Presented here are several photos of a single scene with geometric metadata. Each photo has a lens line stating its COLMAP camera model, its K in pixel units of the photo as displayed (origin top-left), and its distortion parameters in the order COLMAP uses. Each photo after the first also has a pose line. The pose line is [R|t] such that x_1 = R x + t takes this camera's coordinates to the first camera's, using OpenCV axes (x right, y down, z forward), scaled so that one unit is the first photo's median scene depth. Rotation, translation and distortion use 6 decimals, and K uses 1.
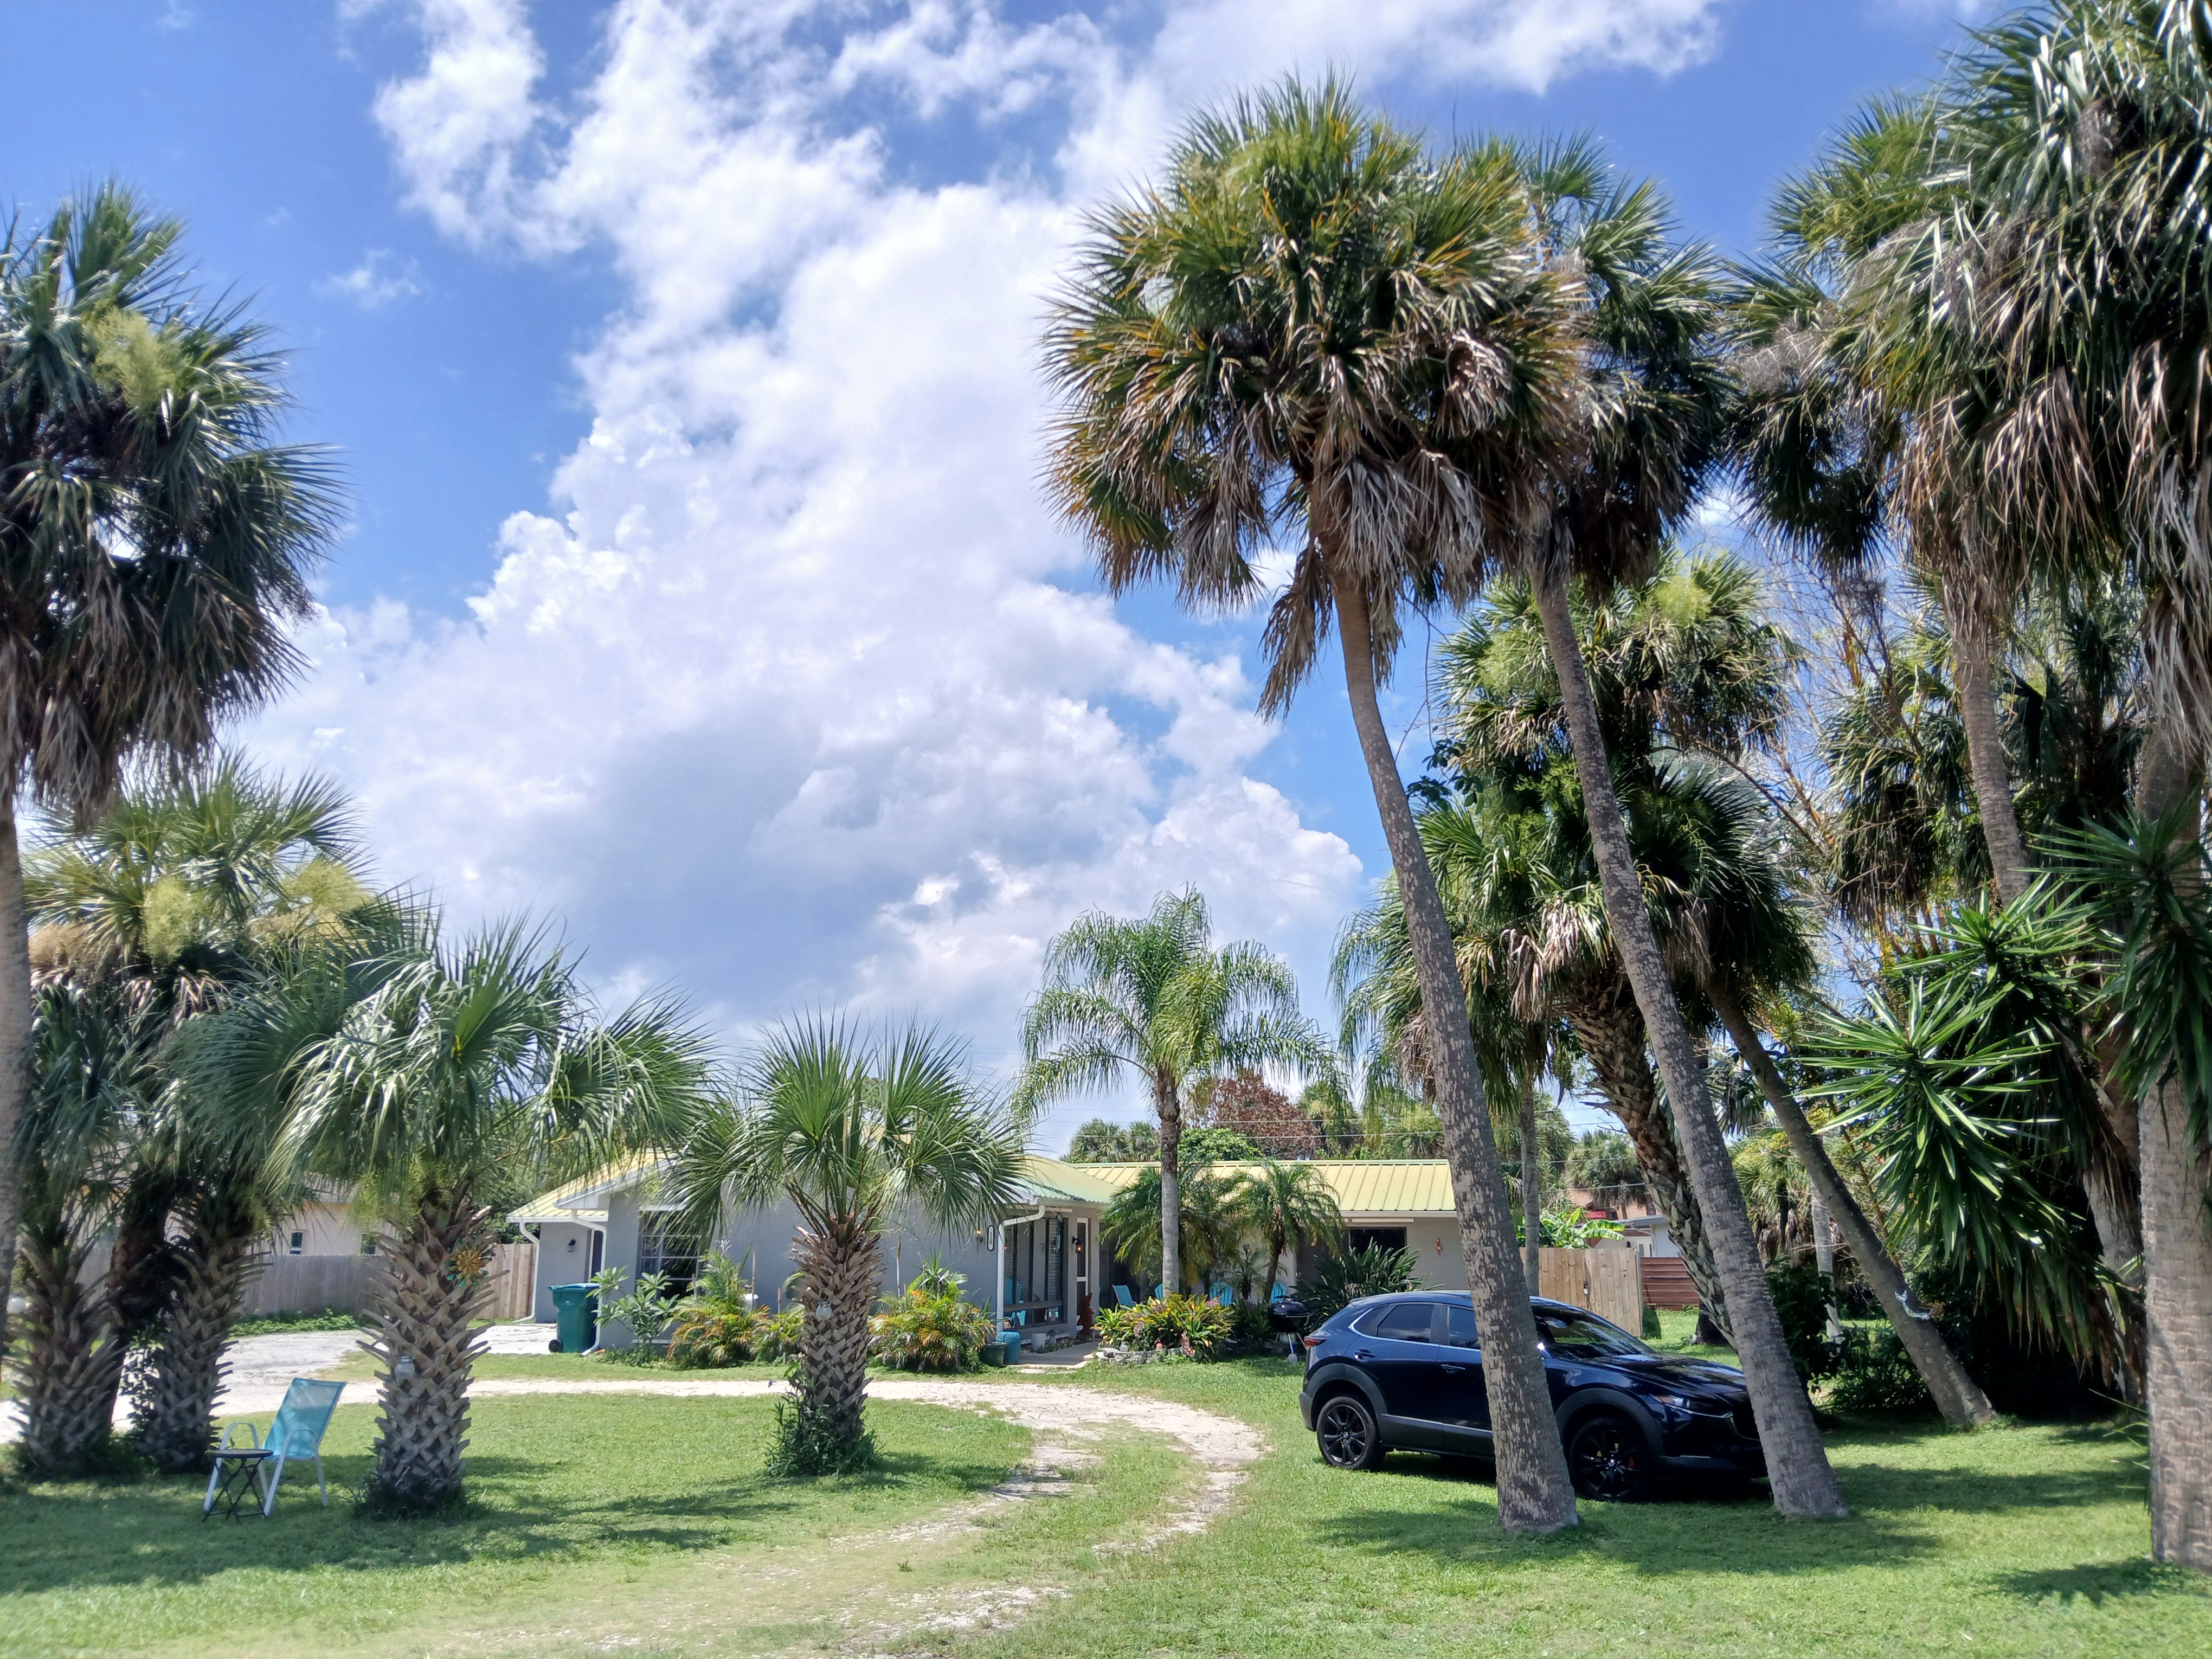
lens RADIAL K [[1729.1, 0, 1100.4], [0, 1729.1, 828.5], [0, 0, 1]] dist [0.086694, -0.210897]
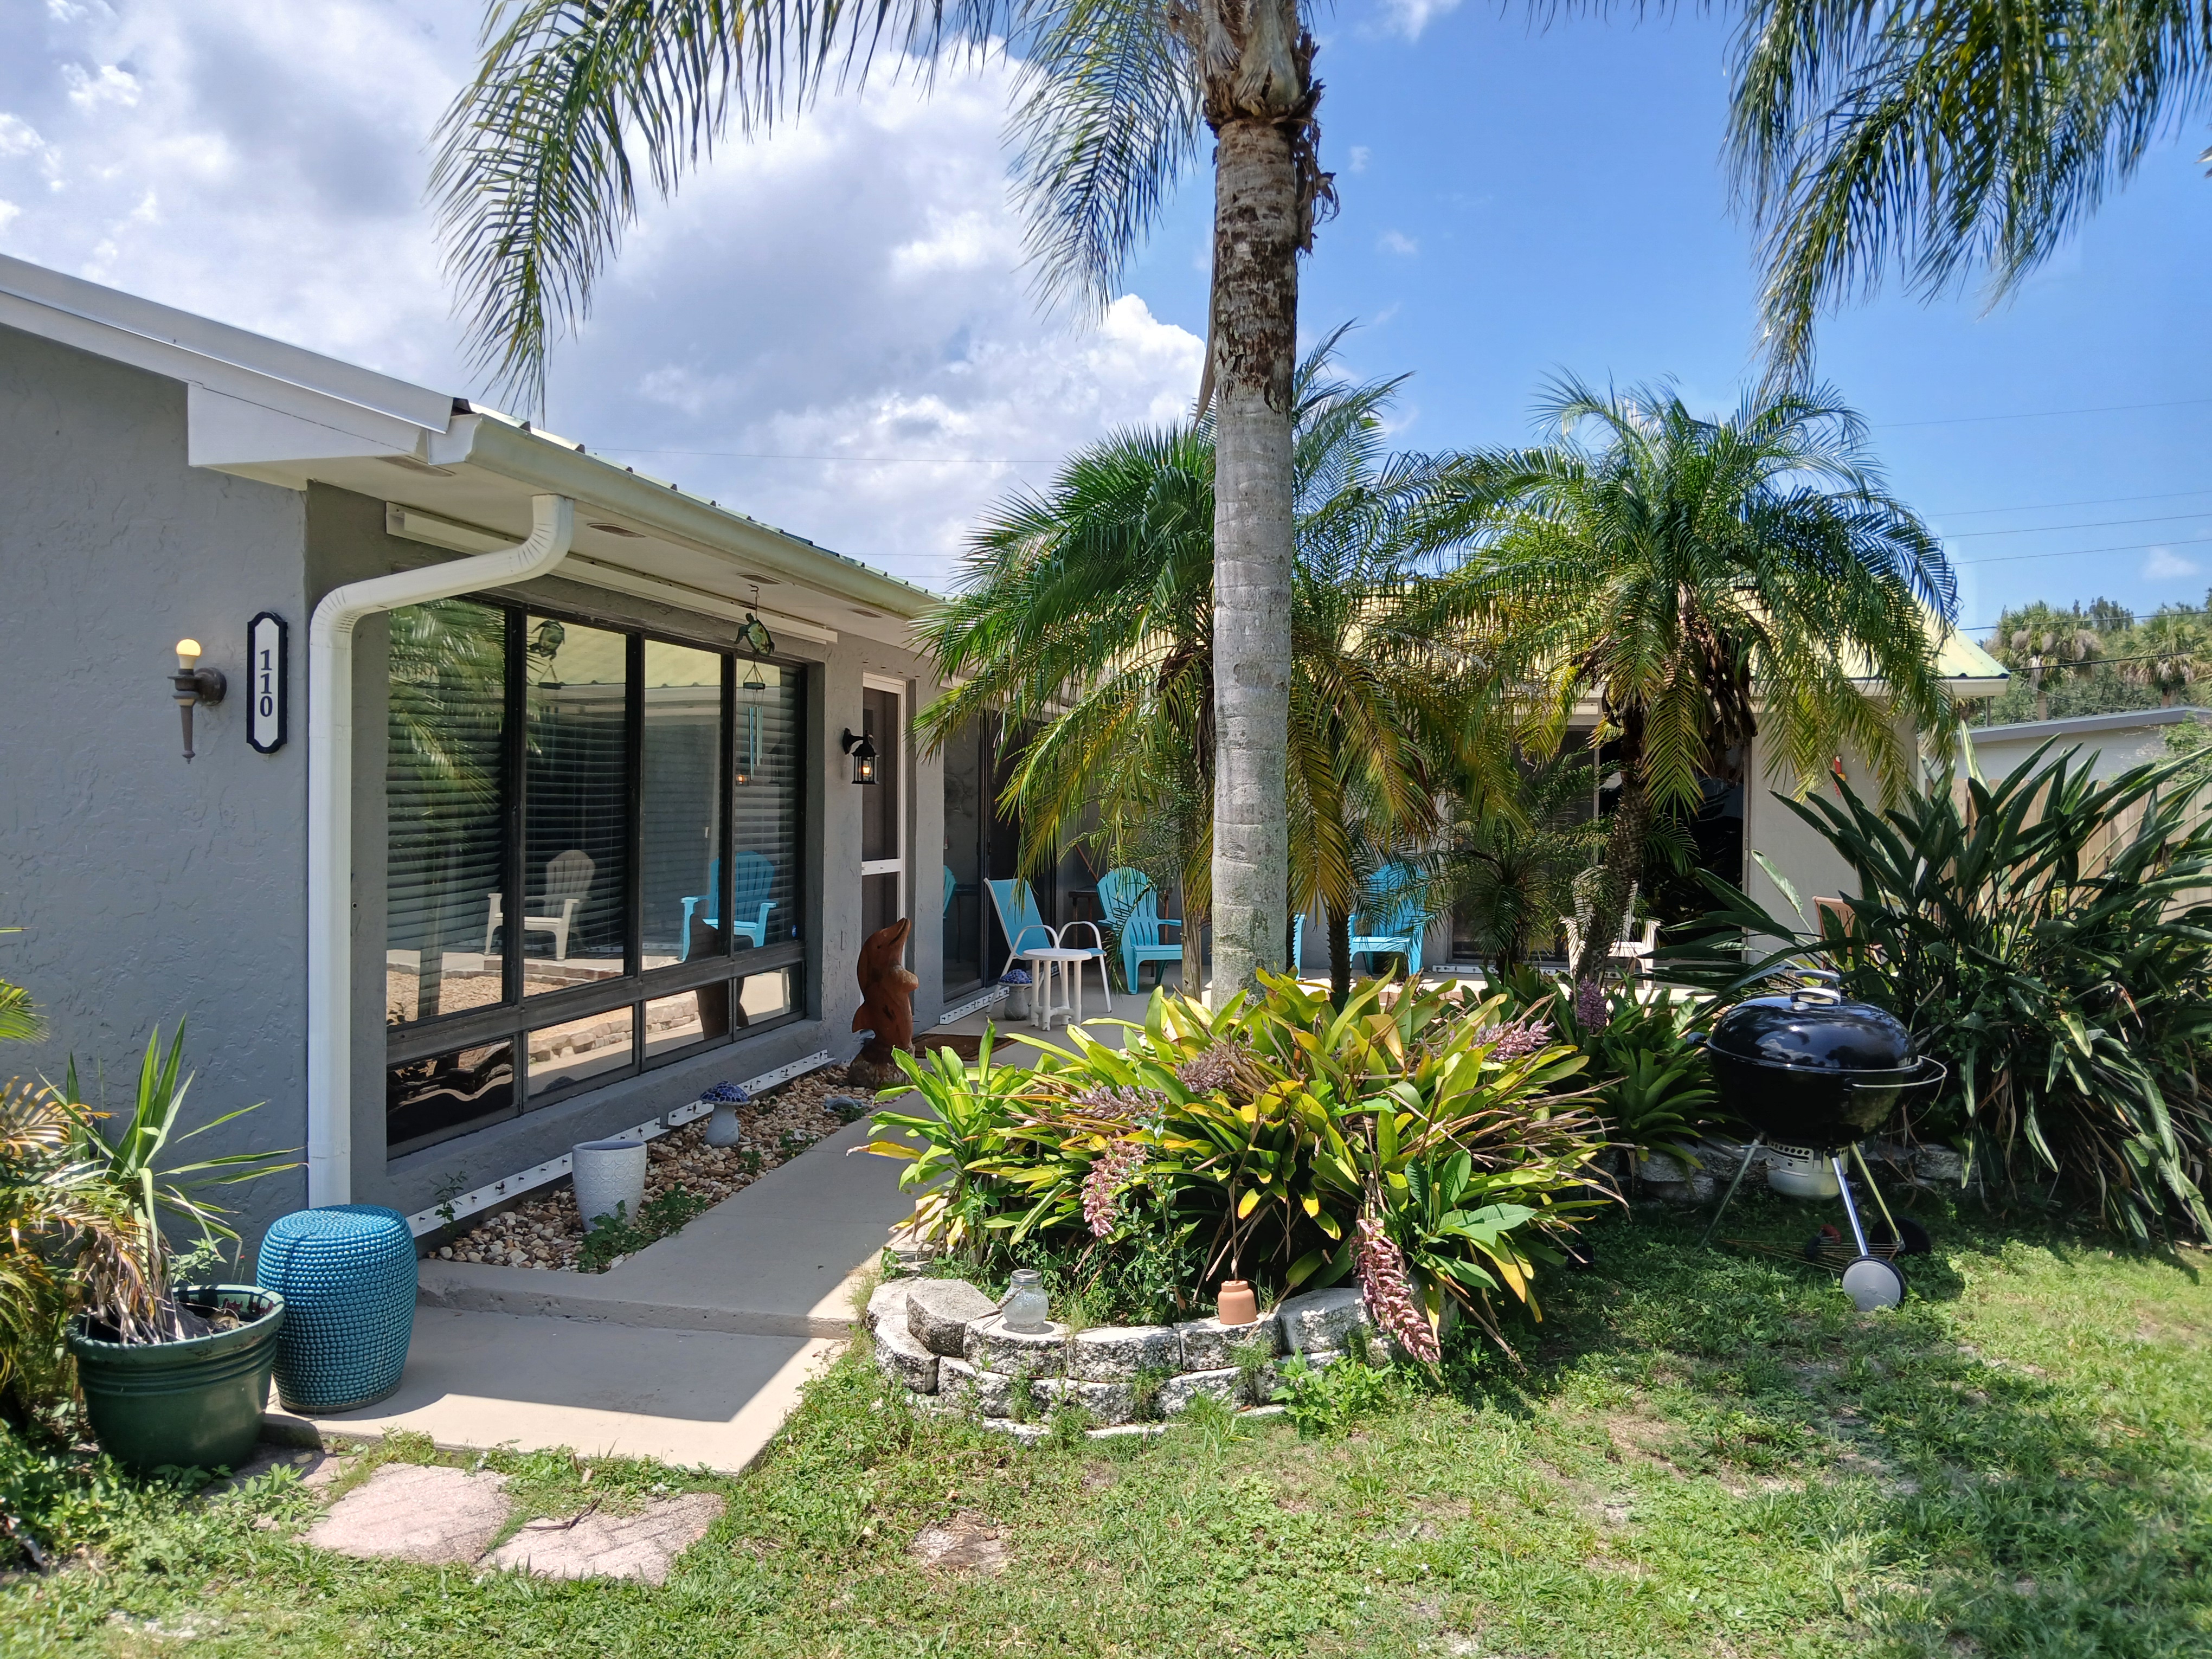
lens RADIAL K [[1729.1, 0, 1100.4], [0, 1729.1, 828.5], [0, 0, 1]] dist [0.086694, -0.210897]
pose [[0.997712, 0.007573, 0.067182, 0.008293], [-0.024245, 0.967688, 0.250983, 0.198384], [-0.063110, -0.252038, 0.965657, 0.798561]]
